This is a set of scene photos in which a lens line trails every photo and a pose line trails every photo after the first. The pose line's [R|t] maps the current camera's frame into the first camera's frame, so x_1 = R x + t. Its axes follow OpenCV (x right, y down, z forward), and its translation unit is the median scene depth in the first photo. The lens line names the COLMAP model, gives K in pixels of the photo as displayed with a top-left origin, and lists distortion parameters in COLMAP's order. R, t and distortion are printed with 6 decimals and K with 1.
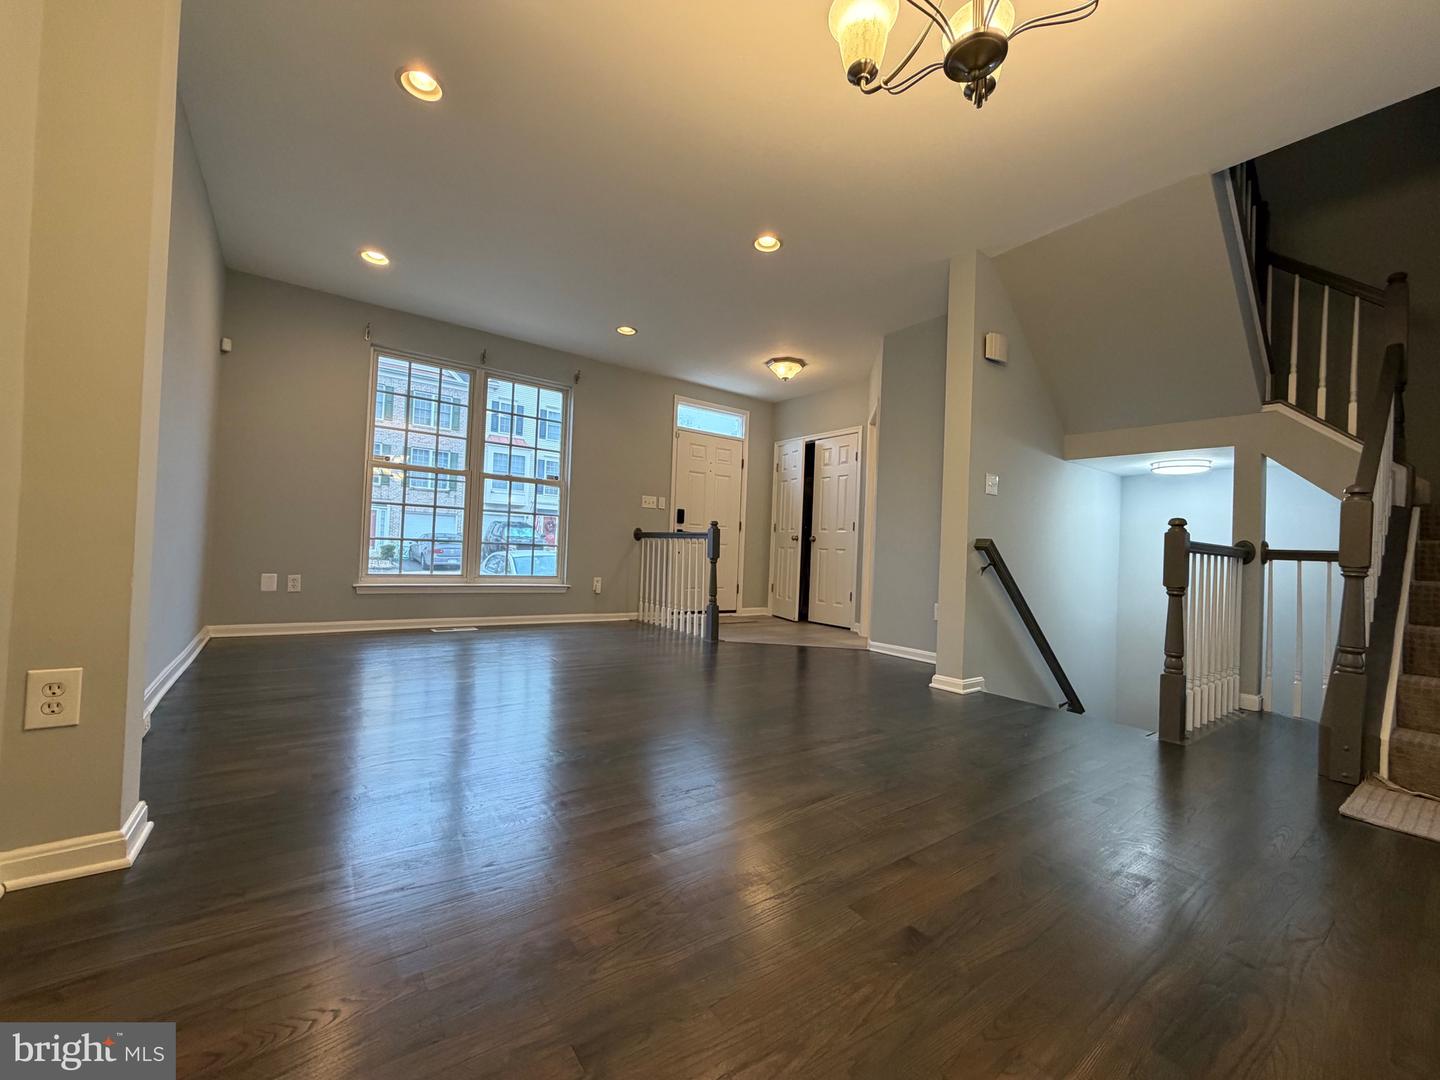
lens RADIAL K [[569.6, 0, 716.9], [0, 569.6, 541.4], [0, 0, 1]] dist [-0.000075, 0.000004]
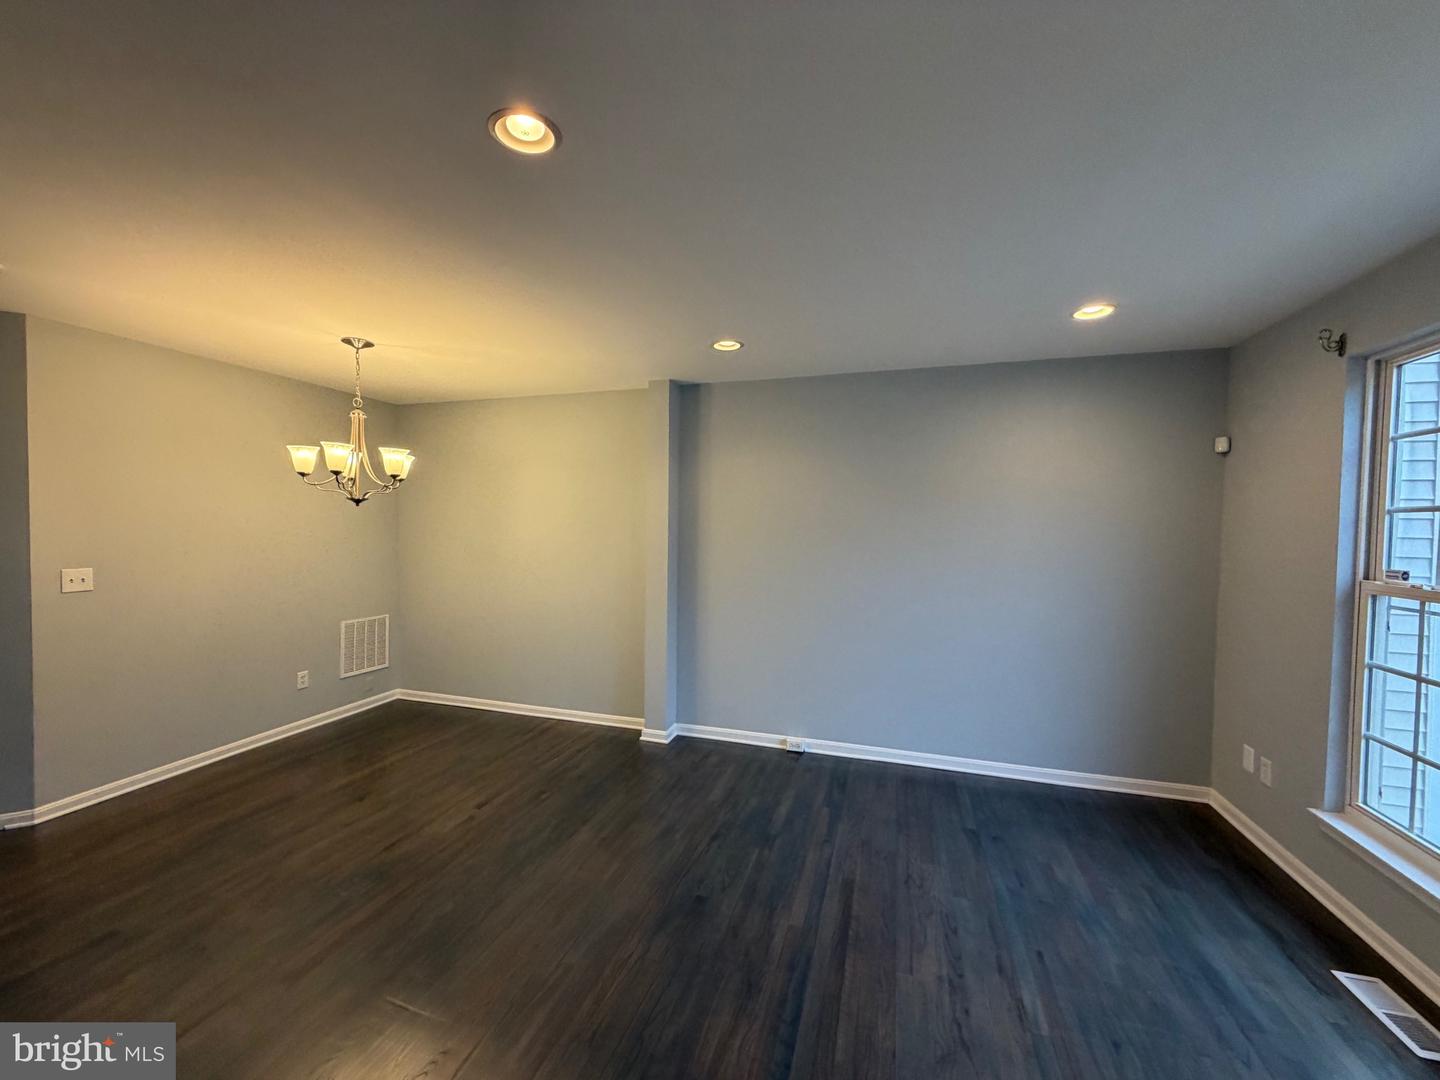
lens RADIAL K [[572.0, 0, 718.2], [0, 572.0, 541.2], [0, 0, 1]] dist [-0.001723, 0.000221]
pose [[-0.805311, -0.036161, -0.591748, 0.144743], [-0.038943, 0.999209, -0.008062, -0.137201], [0.591572, 0.016552, -0.806083, 0.966793]]
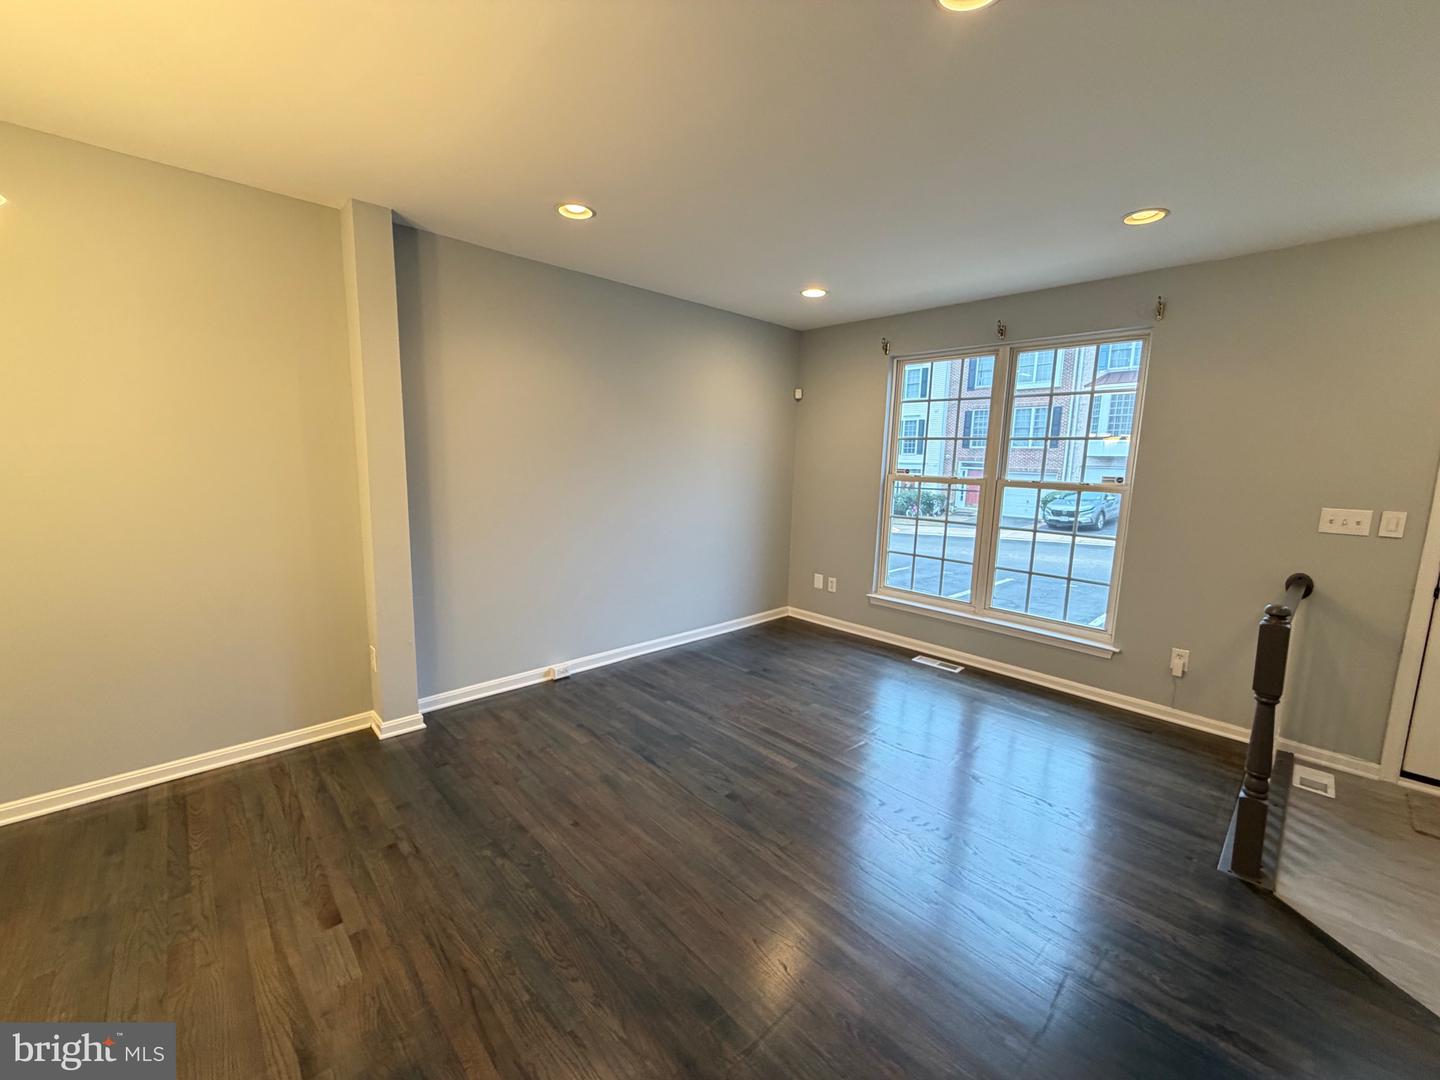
lens RADIAL K [[573.7, 0, 718.3], [0, 573.7, 539.8], [0, 0, 1]] dist [-0.000827, 0.000023]
pose [[0.129582, 0.100987, -0.986413, 0.331863], [-0.007246, 0.994870, 0.100901, -0.116255], [0.991542, -0.005927, 0.129649, 0.511782]]
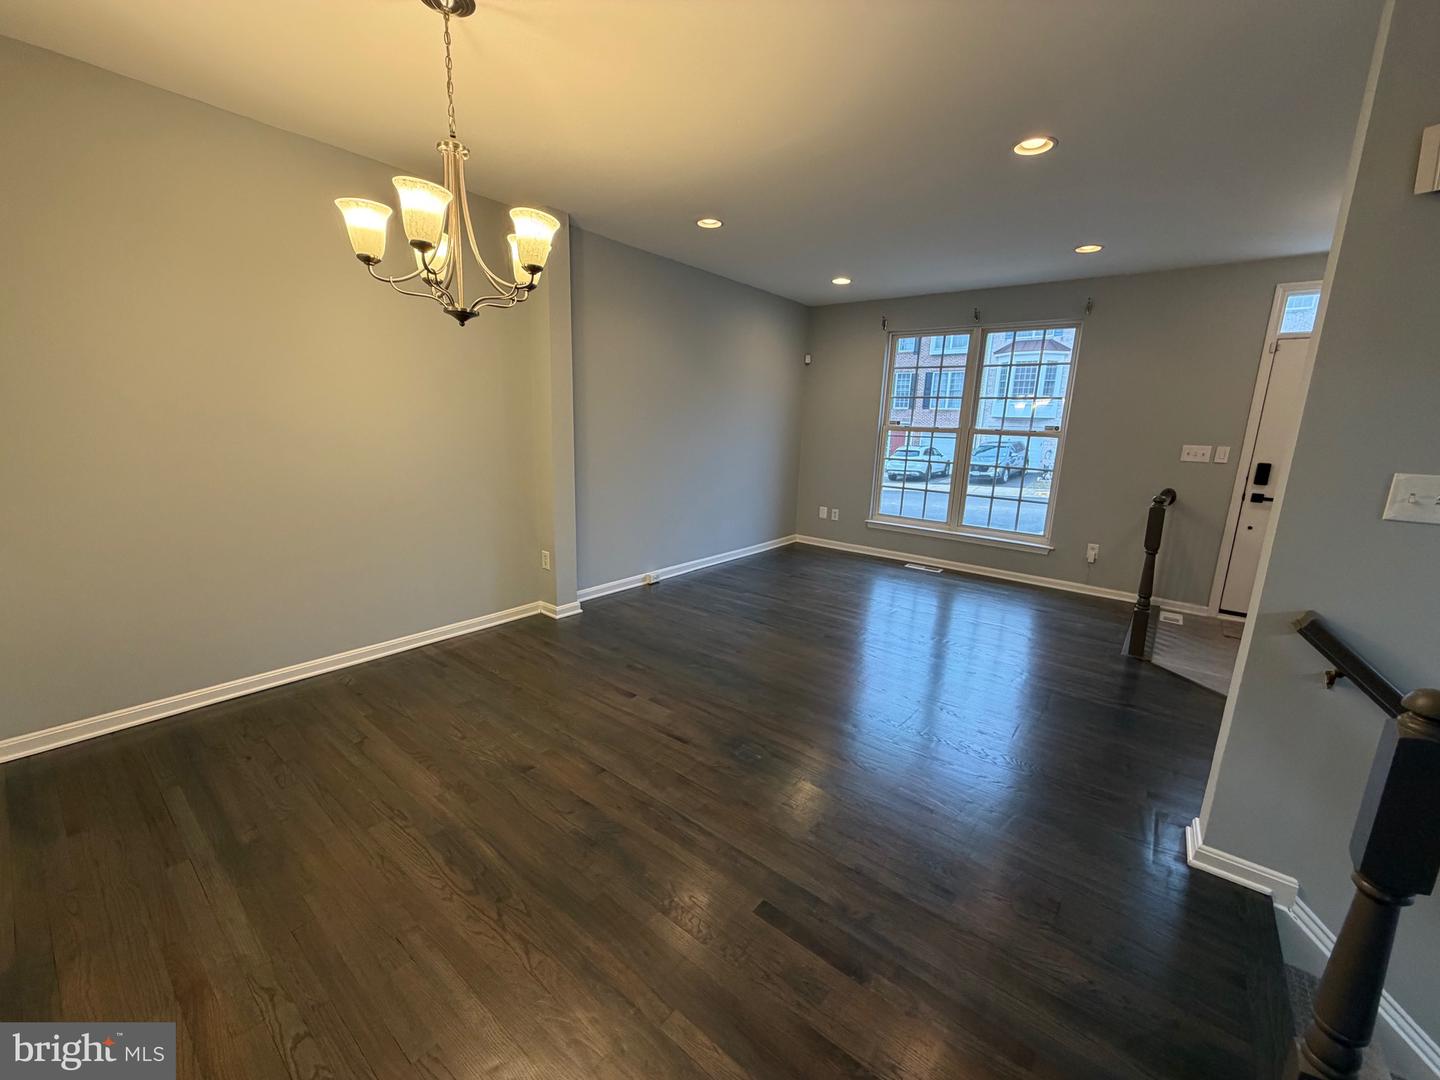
lens RADIAL K [[571.8, 0, 719.5], [0, 571.8, 540.2], [0, 0, 1]] dist [0.000222, 0.000014]
pose [[0.265768, 0.164425, -0.949912, 0.510595], [-0.009064, 0.985730, 0.168089, -0.092003], [0.963994, -0.036063, 0.263466, 0.261712]]
